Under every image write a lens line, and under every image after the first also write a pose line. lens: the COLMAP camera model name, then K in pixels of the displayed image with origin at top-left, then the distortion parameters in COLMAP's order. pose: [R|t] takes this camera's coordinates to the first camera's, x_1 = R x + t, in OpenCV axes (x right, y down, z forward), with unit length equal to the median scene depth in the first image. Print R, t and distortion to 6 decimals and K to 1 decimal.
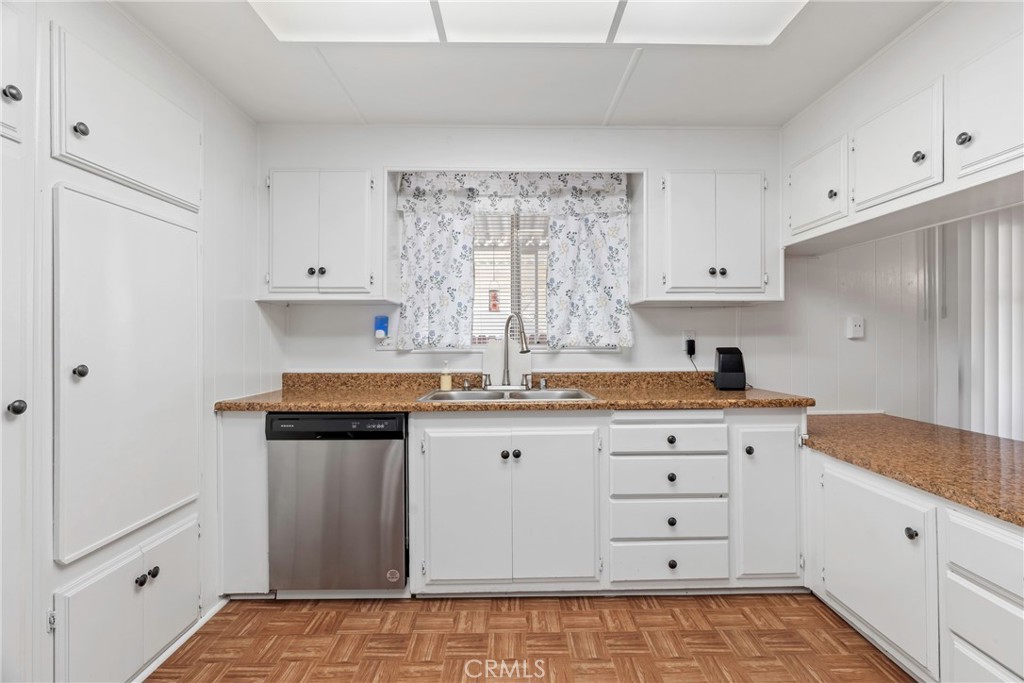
lens RADIAL K [[465.7, 0, 512.8], [0, 465.7, 338.2], [0, 0, 1]] dist [-0.000166, 0.000212]
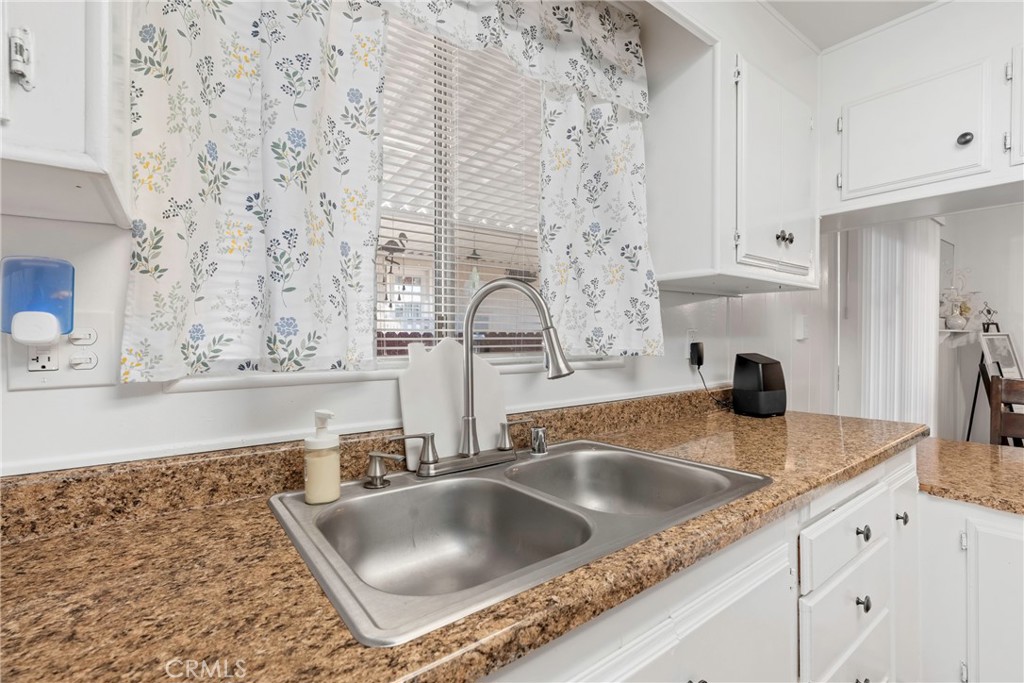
lens RADIAL K [[465.7, 0, 511.9], [0, 465.7, 341.7], [0, 0, 1]] dist [-0.000166, 0.000212]
pose [[0.801517, -0.004340, 0.597956, -0.226975], [0.000716, 0.999980, 0.006297, -0.002207], [-0.597971, -0.004619, 0.801504, 0.632253]]
